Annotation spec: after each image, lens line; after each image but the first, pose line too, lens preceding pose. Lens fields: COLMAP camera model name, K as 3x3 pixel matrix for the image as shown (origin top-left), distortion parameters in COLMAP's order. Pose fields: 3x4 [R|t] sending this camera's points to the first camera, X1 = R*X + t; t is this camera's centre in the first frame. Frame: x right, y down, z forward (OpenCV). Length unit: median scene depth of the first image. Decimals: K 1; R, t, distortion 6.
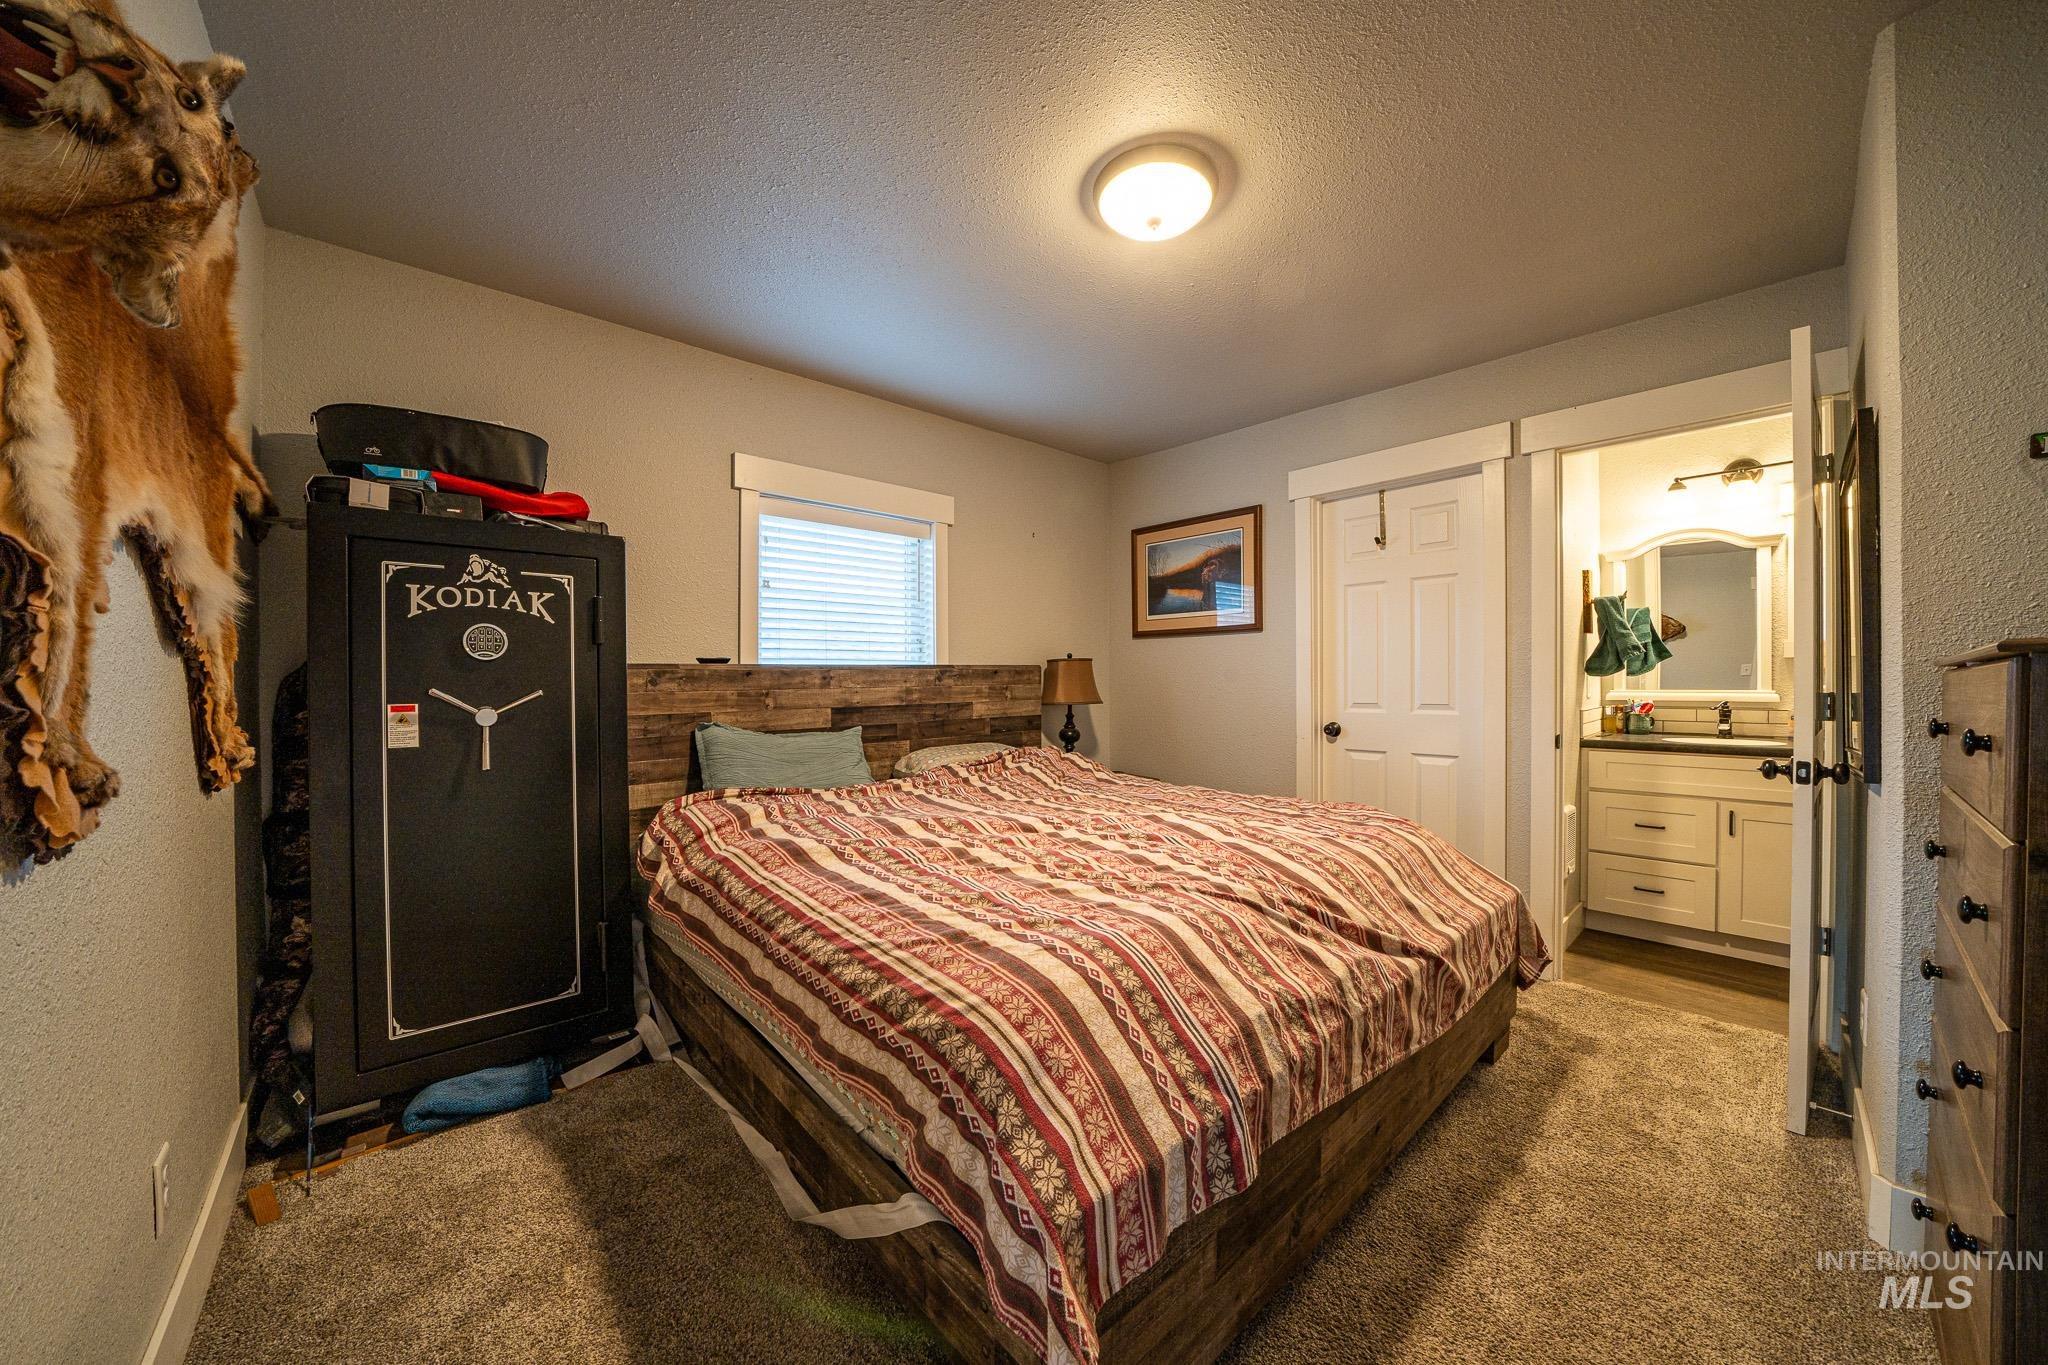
lens RADIAL K [[703.2, 0, 1024.0], [0, 703.2, 682.5], [0, 0, 1]] dist [-0.000176, -0.000025]
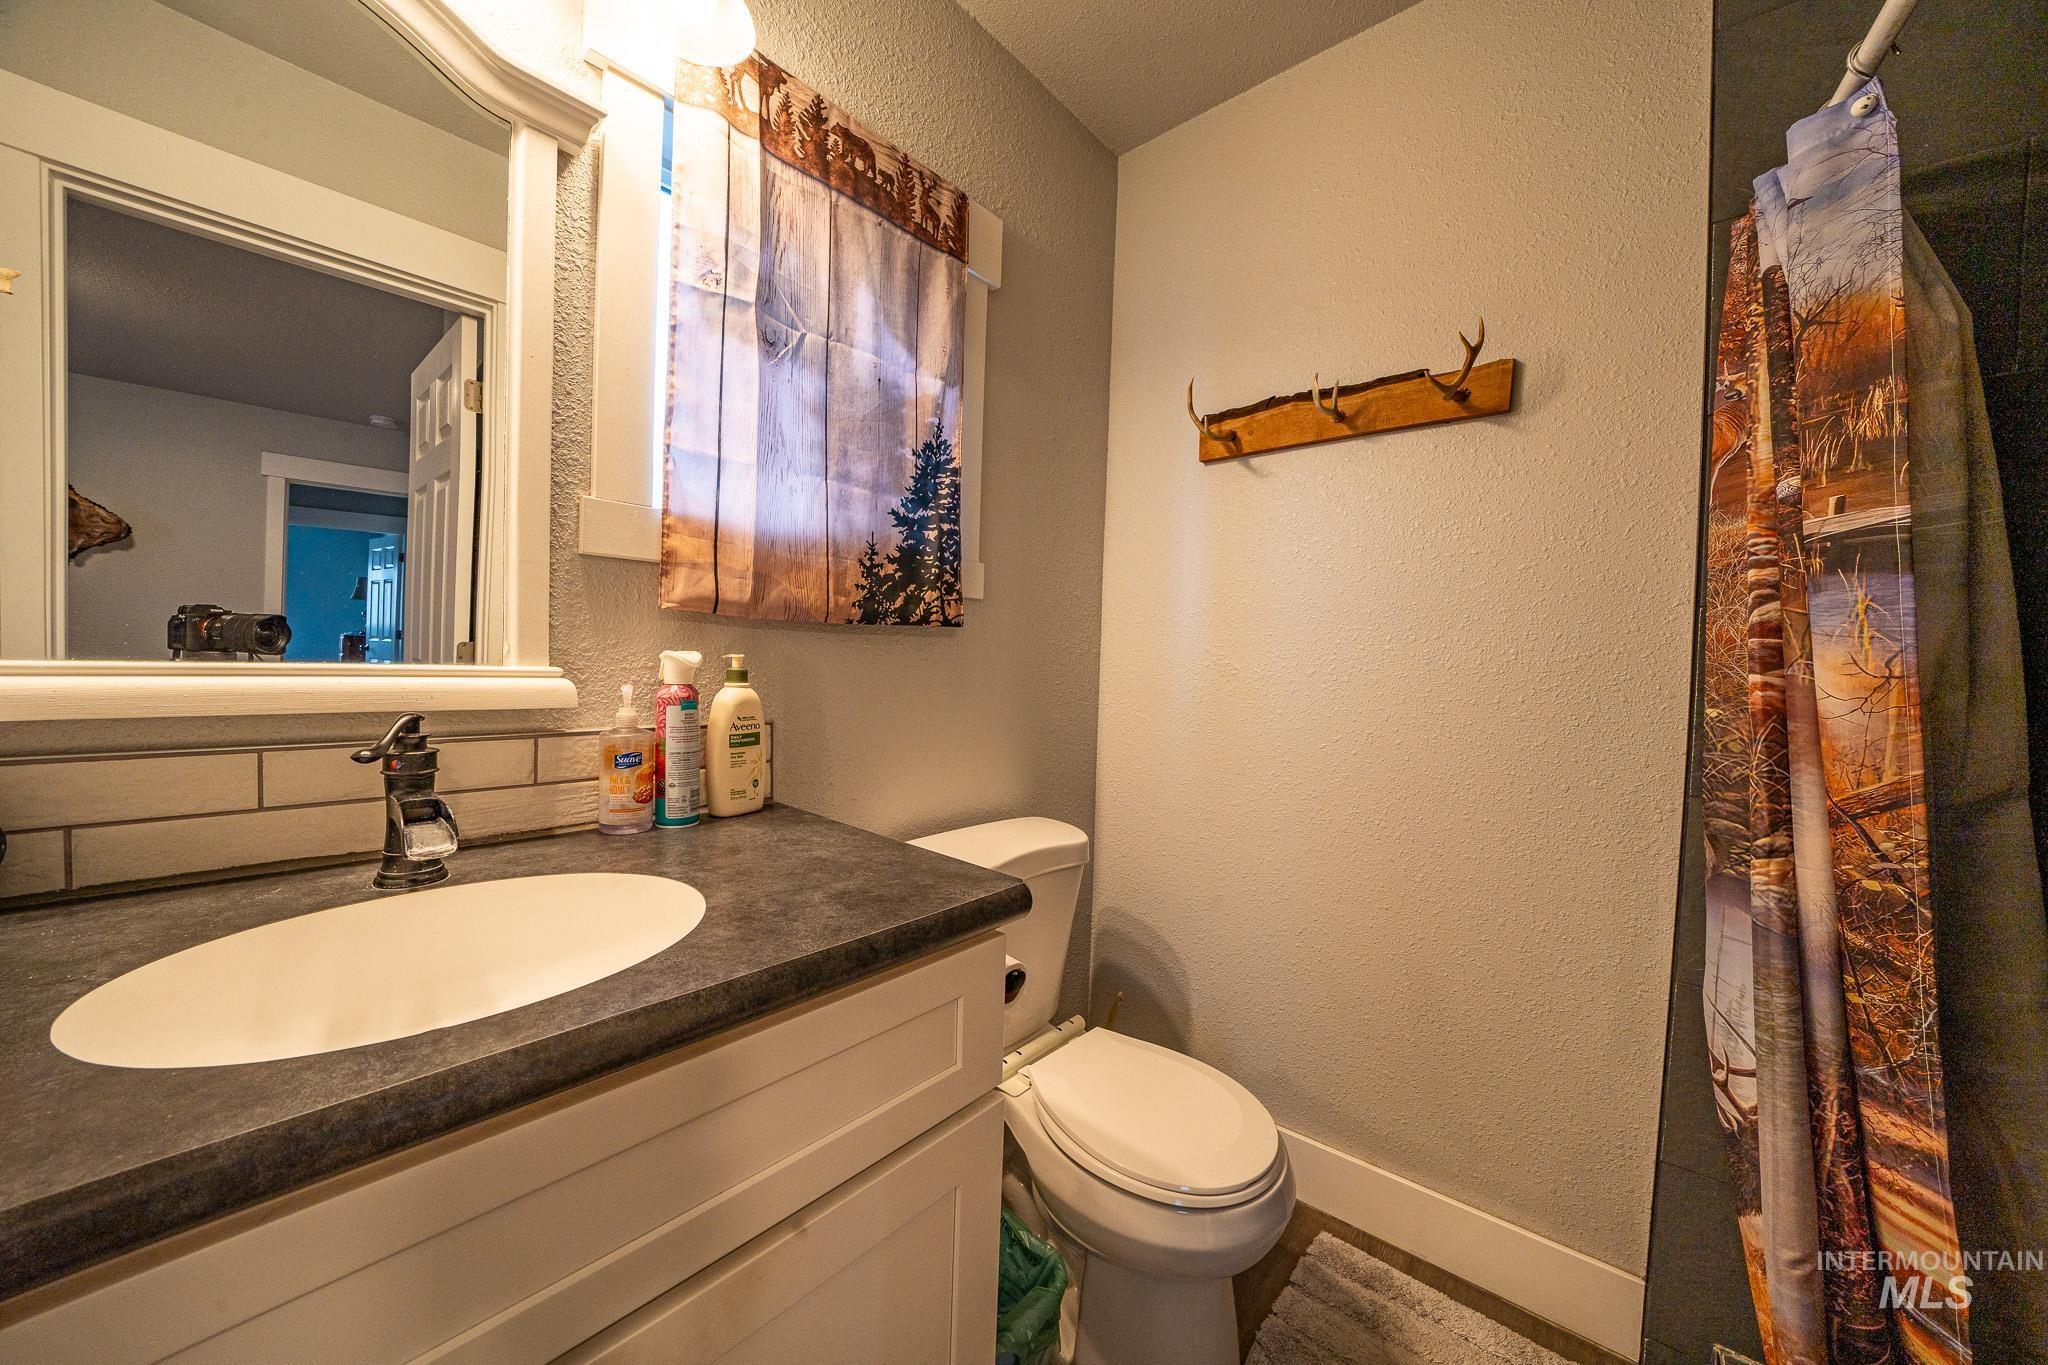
lens RADIAL K [[703.2, 0, 1024.0], [0, 703.2, 682.5], [0, 0, 1]] dist [-0.000176, -0.000025]
pose [[-0.103843, -0.000178, 0.994594, 0.756769], [0.004404, 0.999990, 0.000639, 0.018297], [-0.994584, 0.004446, -0.103841, 0.832865]]
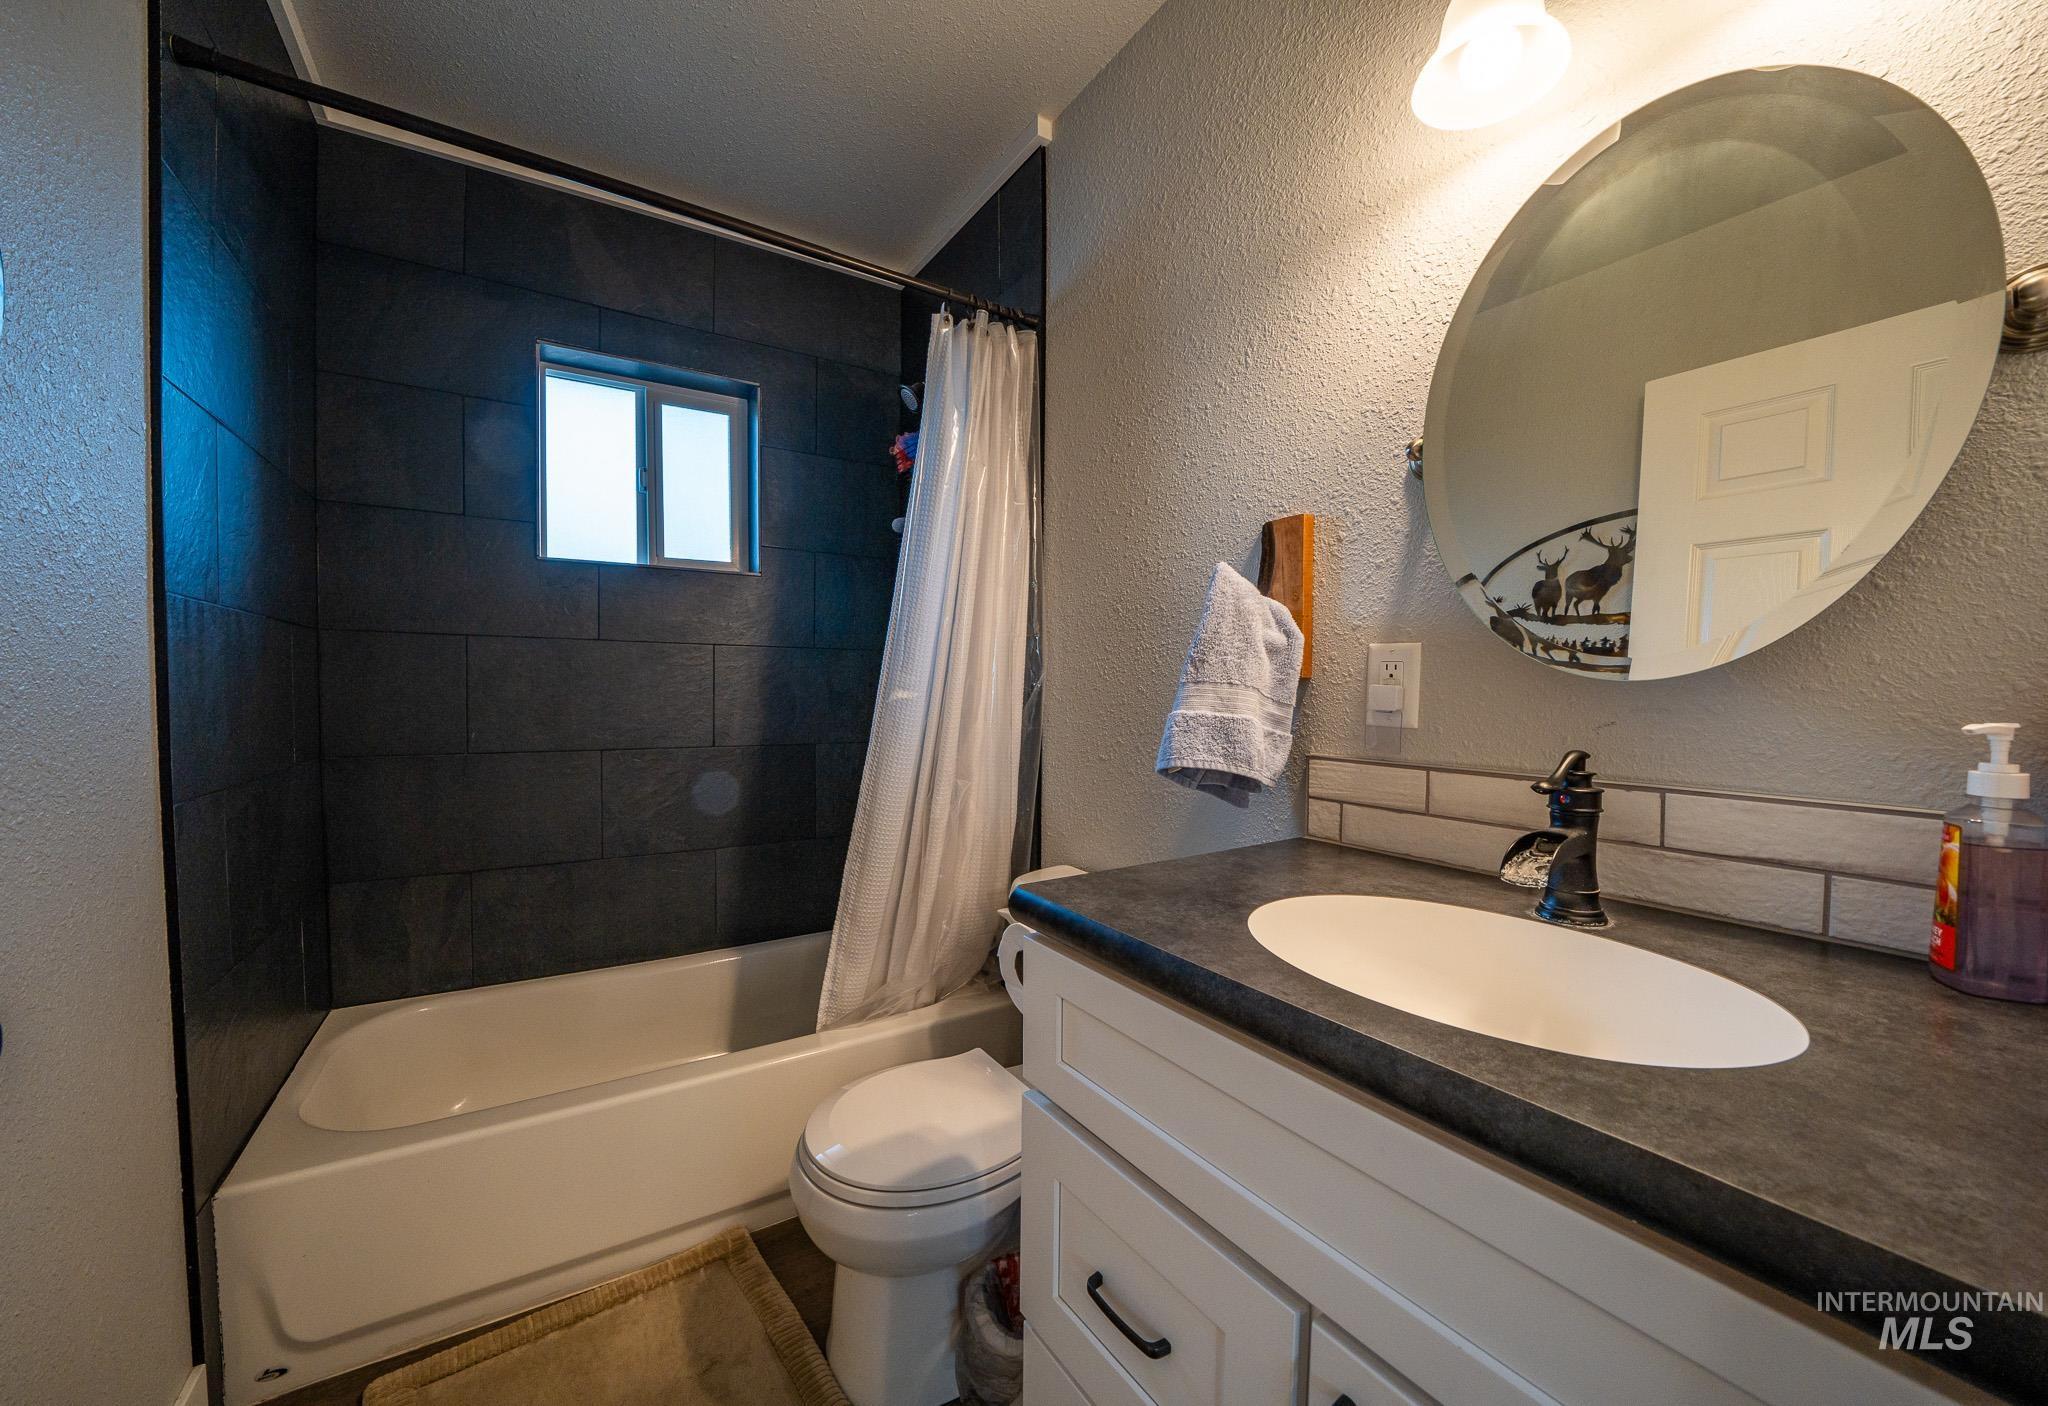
lens RADIAL K [[763.6, 0, 1024.0], [0, 763.6, 703.0], [0, 0, 1]] dist [0.000159, 0.000018]
pose [[0.988018, 0.035589, -0.150181, 0.859224], [-0.039629, 0.998926, -0.023996, 0.025010], [0.149166, 0.029660, 0.988367, 0.735175]]
